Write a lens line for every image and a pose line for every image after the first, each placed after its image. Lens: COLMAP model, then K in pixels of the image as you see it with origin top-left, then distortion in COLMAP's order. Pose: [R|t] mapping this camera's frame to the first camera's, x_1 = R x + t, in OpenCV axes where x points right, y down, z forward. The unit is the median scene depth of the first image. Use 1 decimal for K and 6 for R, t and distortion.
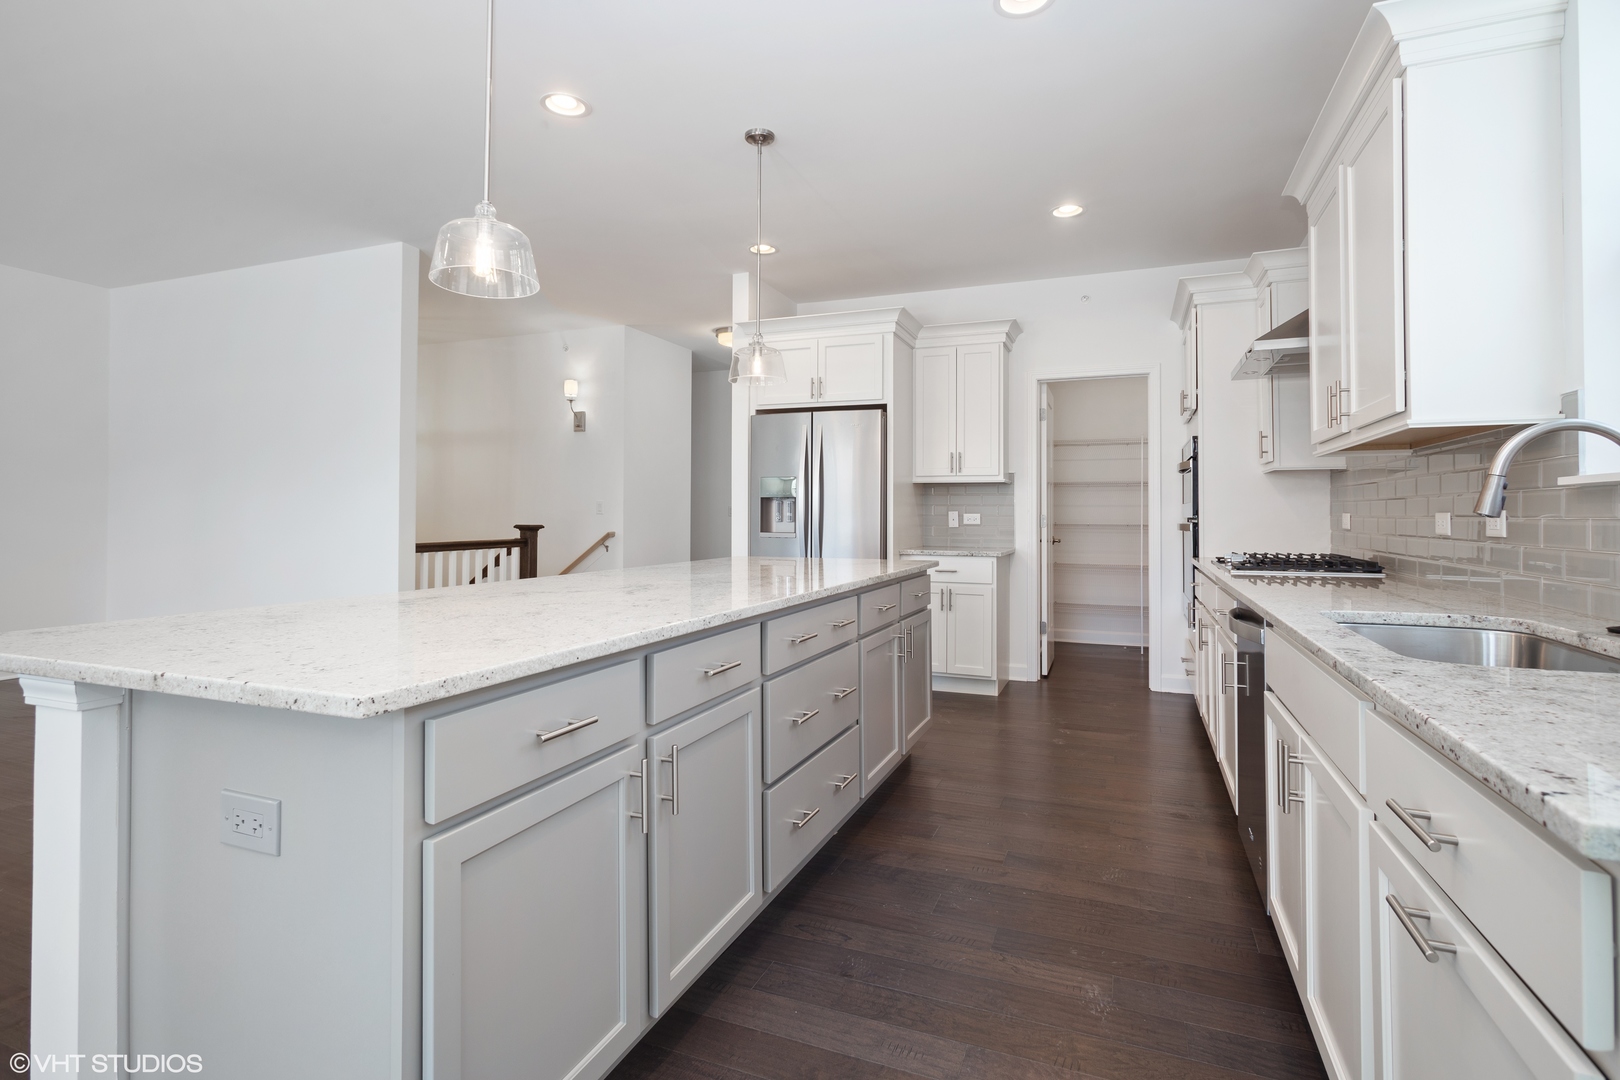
lens RADIAL K [[795.3, 0, 809.6], [0, 795.3, 512.1], [0, 0, 1]] dist [-0.004964, -0.000638]
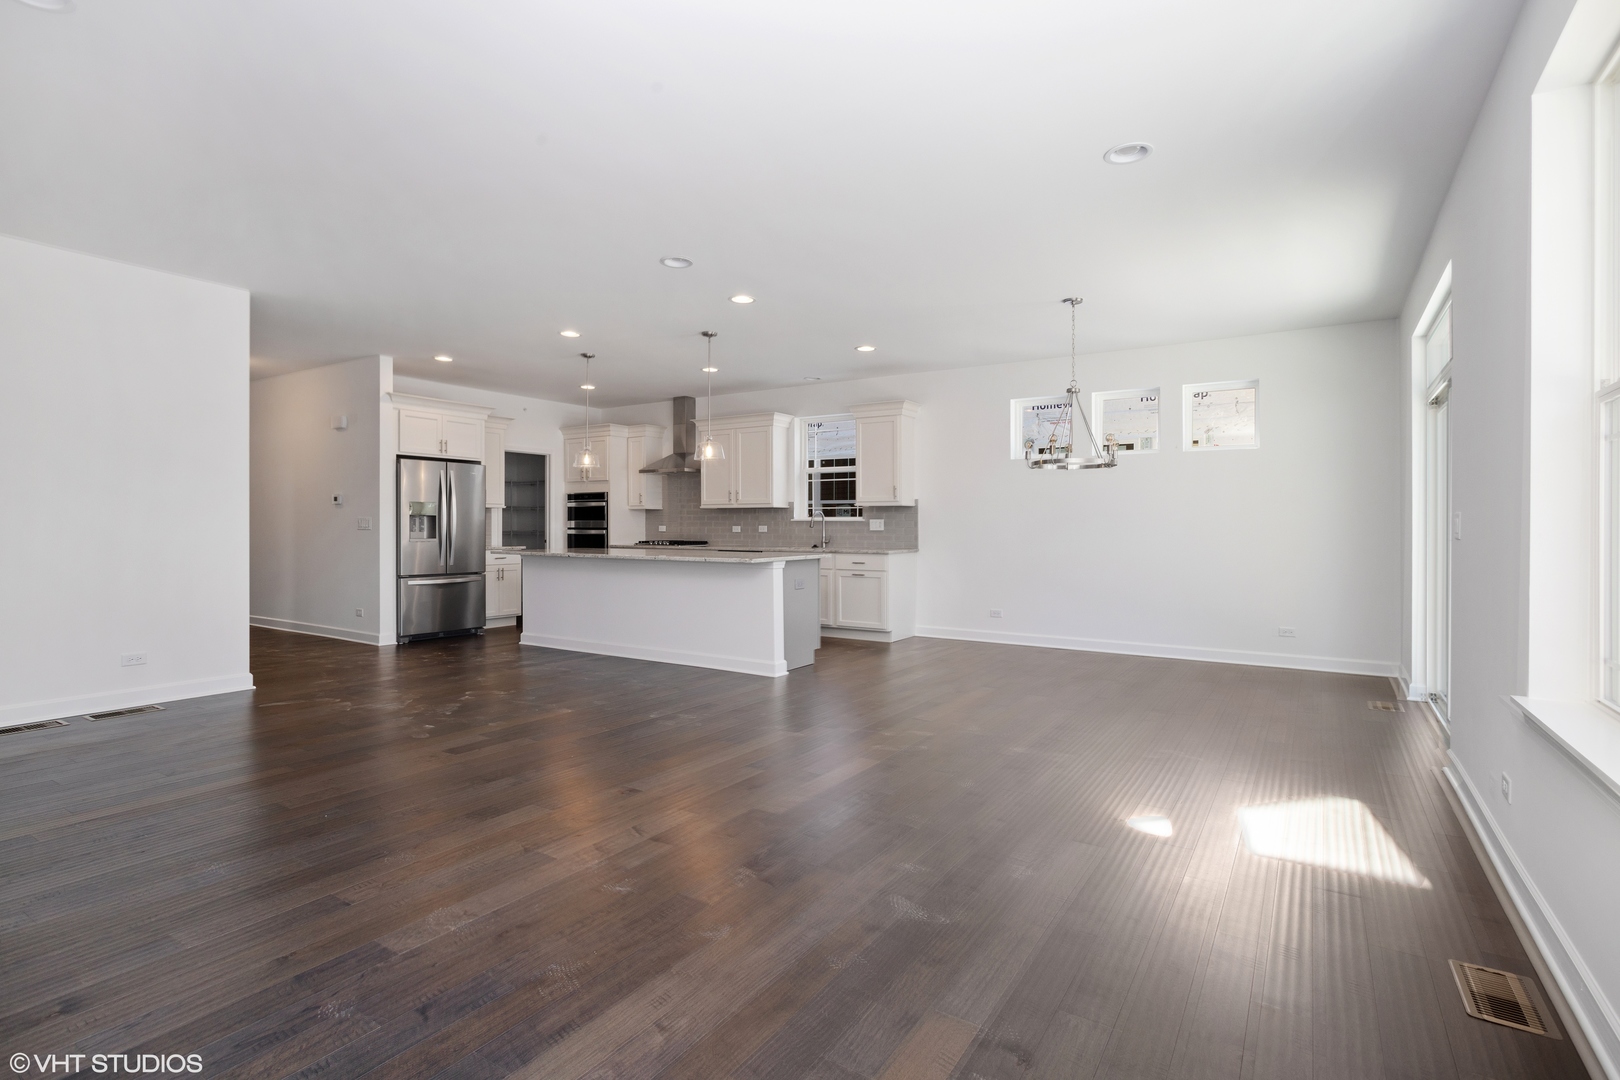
lens RADIAL K [[768.7, 0, 834.5], [0, 768.7, 547.5], [0, 0, 1]] dist [0.000754, 0.000017]
pose [[0.179285, -0.029465, 0.983356, -1.339850], [-0.004971, 0.999512, 0.030855, -0.006011], [-0.983785, -0.010420, 0.179051, -0.040478]]
